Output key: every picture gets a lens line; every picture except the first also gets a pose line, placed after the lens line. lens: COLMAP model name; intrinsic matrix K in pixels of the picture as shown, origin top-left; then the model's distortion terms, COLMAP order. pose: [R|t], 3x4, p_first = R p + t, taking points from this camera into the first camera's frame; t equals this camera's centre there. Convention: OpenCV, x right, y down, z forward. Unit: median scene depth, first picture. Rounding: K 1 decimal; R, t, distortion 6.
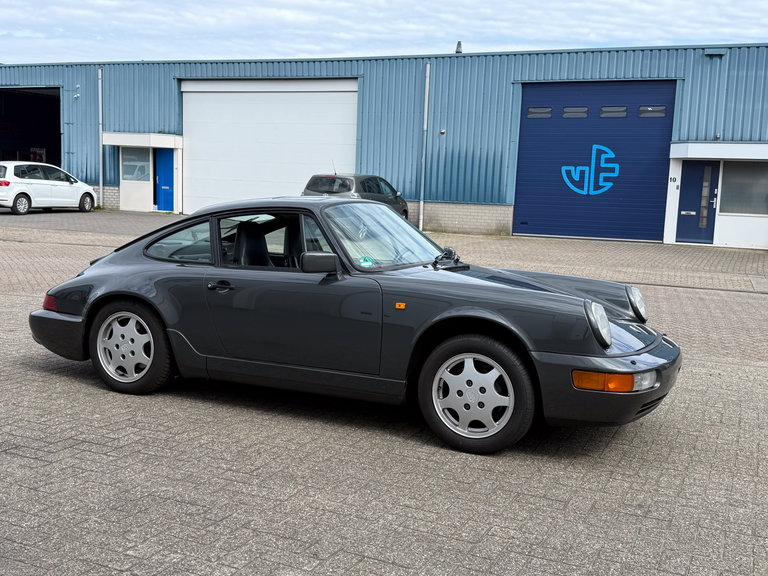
lens RADIAL K [[847.3, 0, 373.4], [0, 847.3, 289.4], [0, 0, 1]] dist [0.215749, -0.500613]
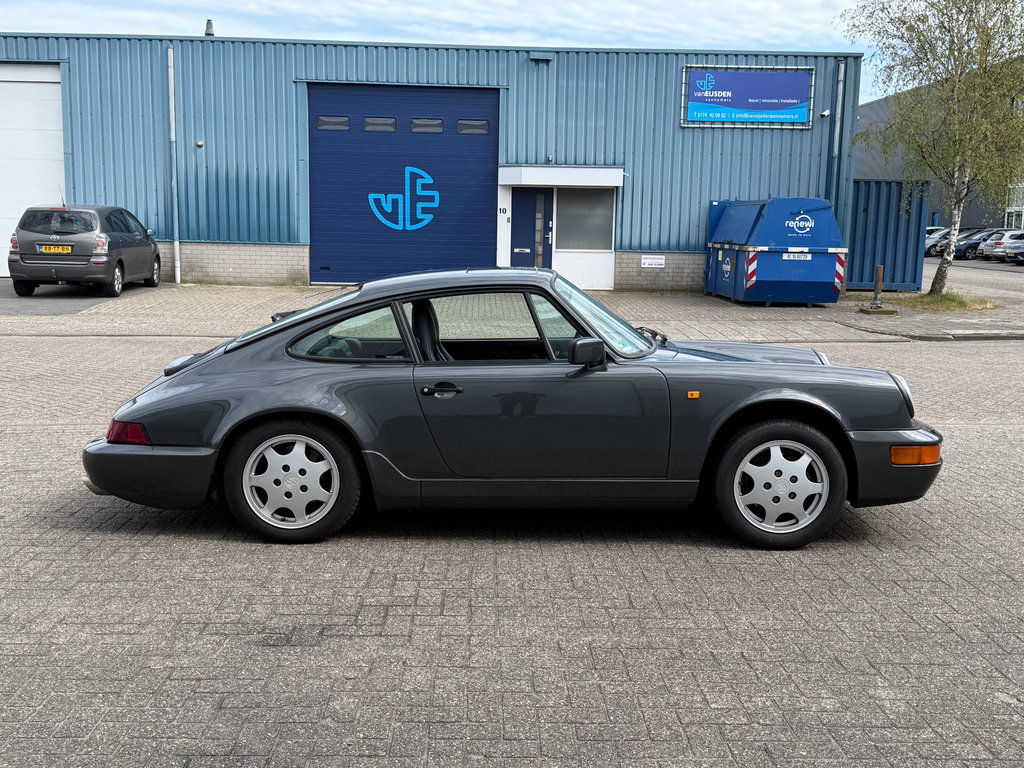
lens RADIAL K [[1135.0, 0, 512.0], [0, 1135.0, 384.0], [0, 0, 1]] dist [0.211363, -0.492429]
pose [[0.894615, -0.084515, 0.438772, -0.137495], [0.070205, 0.996340, 0.048771, -0.013092], [-0.441288, -0.012827, 0.897274, 0.007471]]
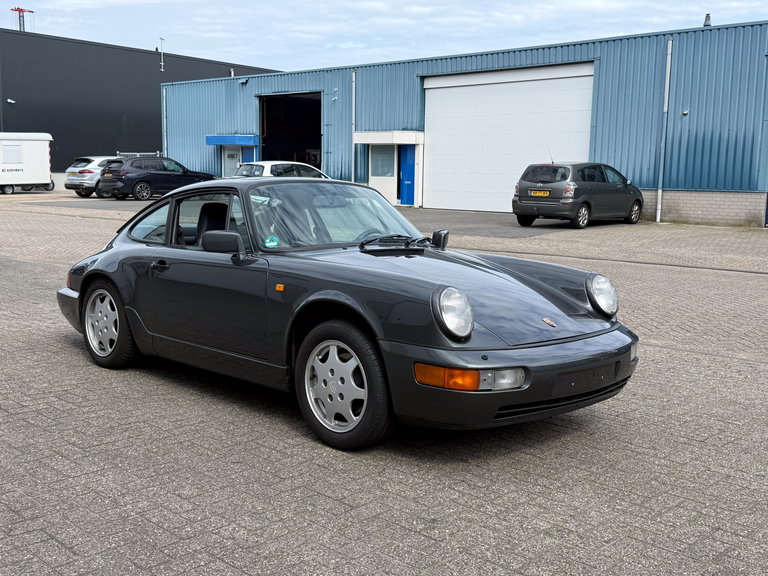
lens RADIAL K [[844.2, 0, 386.8], [0, 844.2, 283.6], [0, 0, 1]] dist [0.217498, -0.483517]
pose [[0.942907, 0.023014, -0.332261, 0.097769], [-0.023412, 0.999722, 0.002805, 0.002047], [0.332233, 0.005134, 0.943183, 0.031218]]
